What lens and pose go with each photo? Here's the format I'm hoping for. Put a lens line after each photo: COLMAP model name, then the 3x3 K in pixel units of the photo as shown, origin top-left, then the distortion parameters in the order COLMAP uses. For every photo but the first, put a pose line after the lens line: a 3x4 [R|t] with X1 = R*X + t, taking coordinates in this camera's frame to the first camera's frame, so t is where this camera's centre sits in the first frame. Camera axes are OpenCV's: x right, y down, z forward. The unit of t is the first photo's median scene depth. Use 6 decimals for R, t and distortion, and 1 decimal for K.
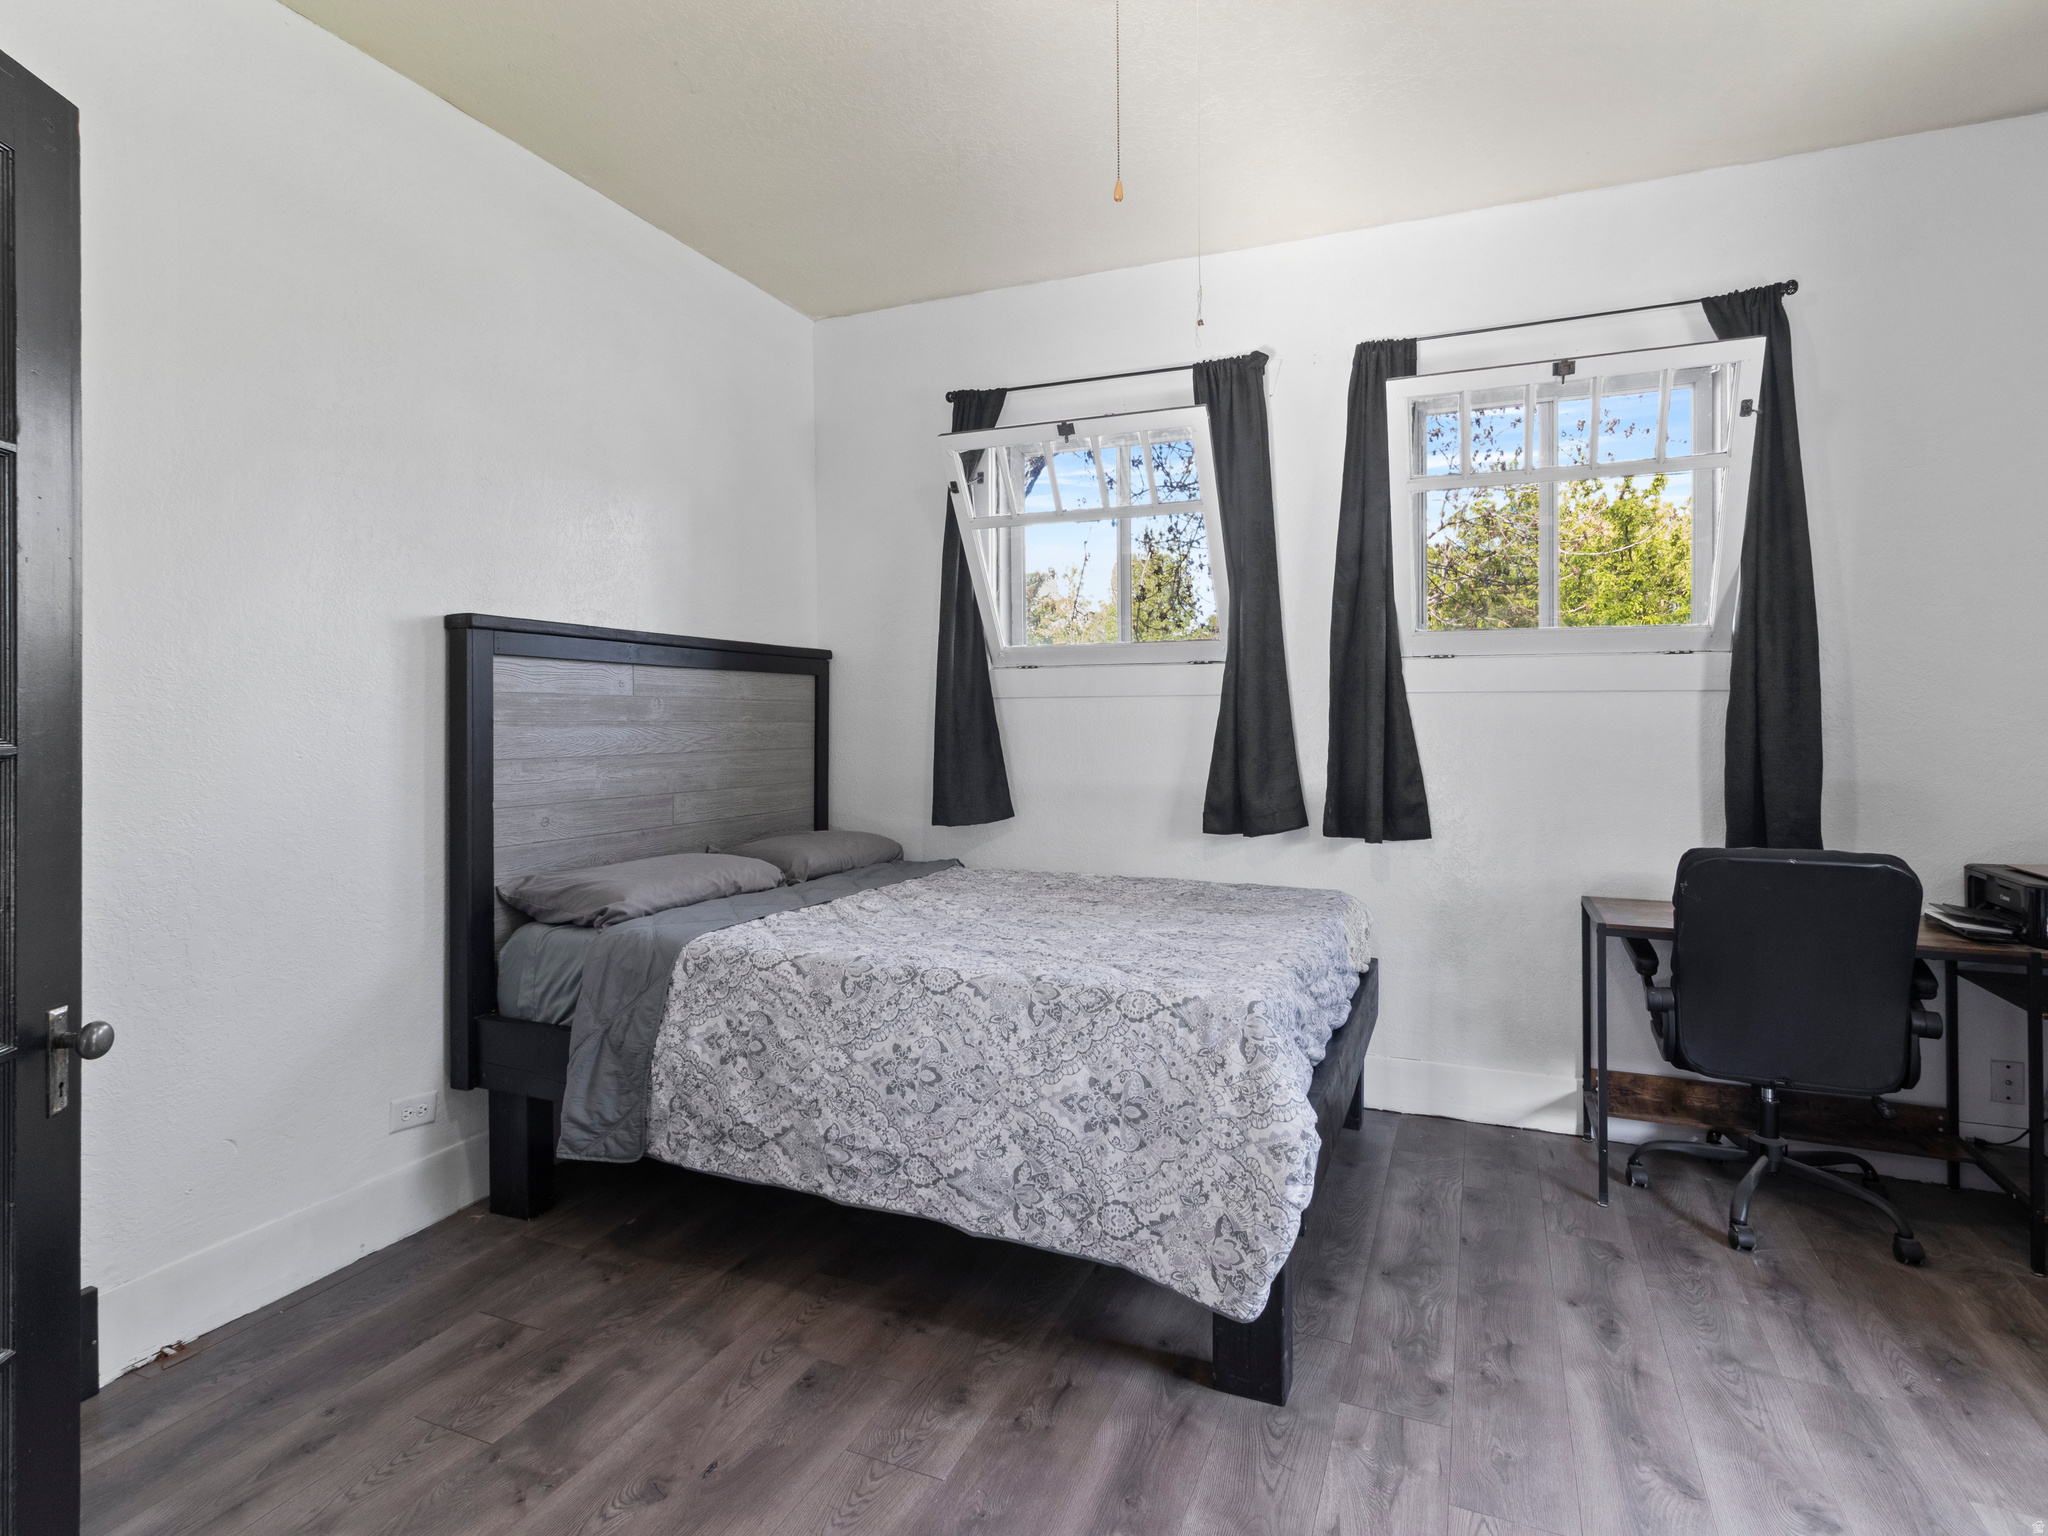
lens RADIAL K [[1077.7, 0, 1017.9], [0, 1077.7, 767.1], [0, 0, 1]] dist [-0.000751, 0.001140]
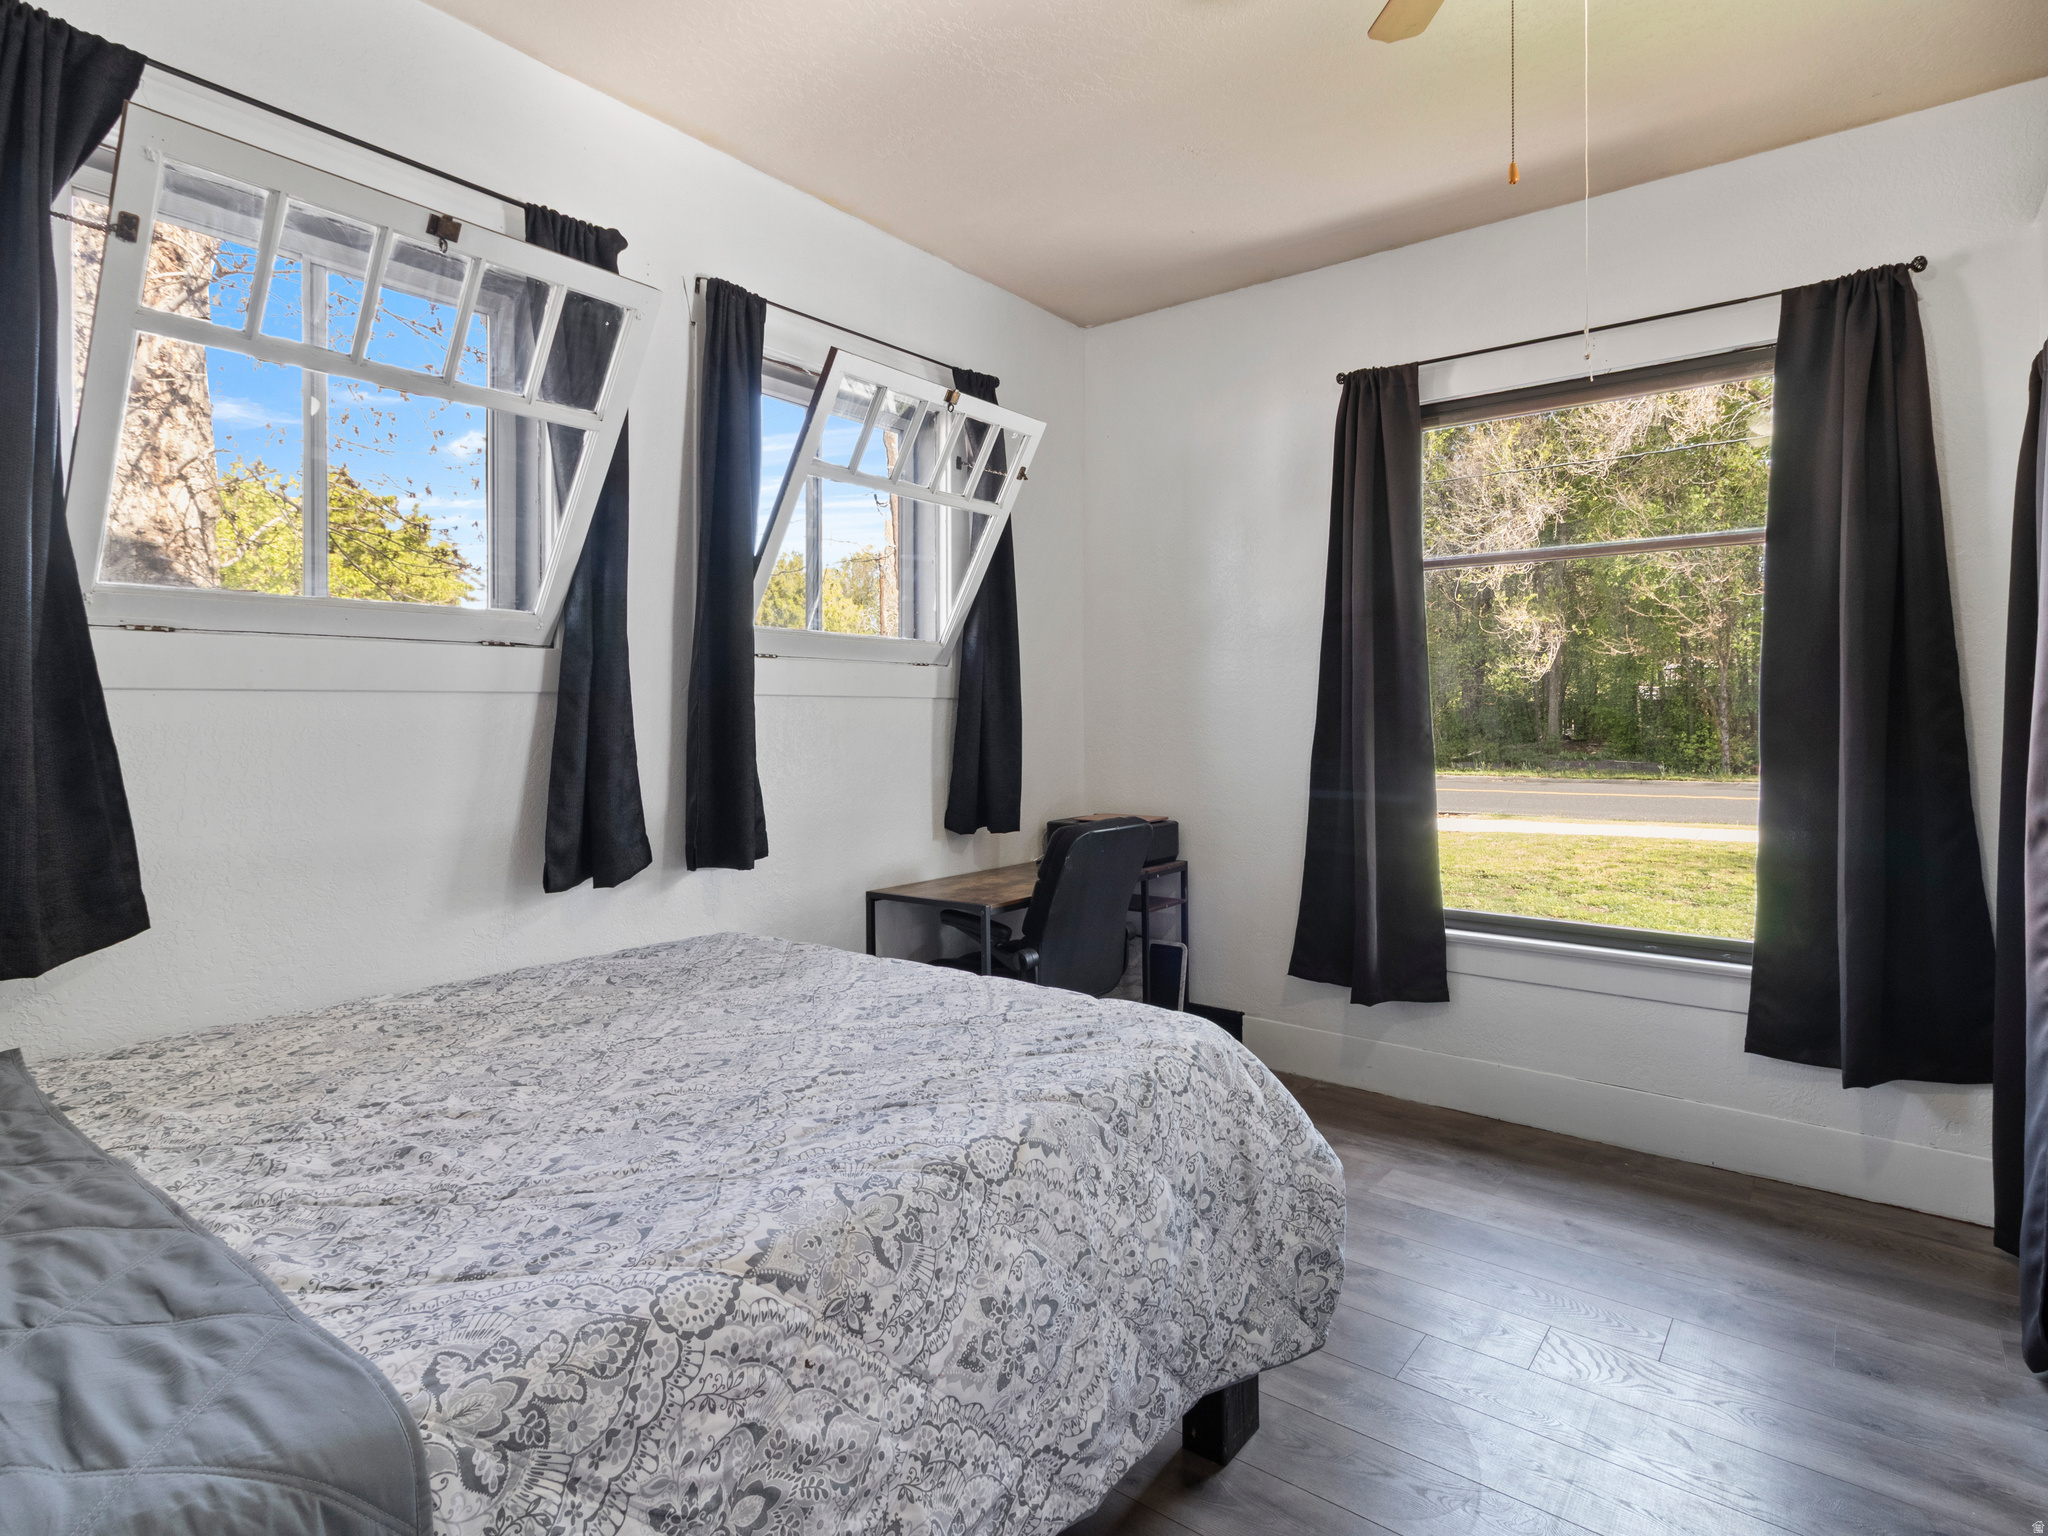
lens RADIAL K [[1077.7, 0, 1020.7], [0, 1077.7, 754.7], [0, 0, 1]] dist [-0.000751, 0.001140]
pose [[0.256351, -0.034938, 0.965952, -0.626348], [0.047695, 0.998586, 0.023461, -0.041912], [-0.965406, 0.040057, 0.257655, 0.794166]]
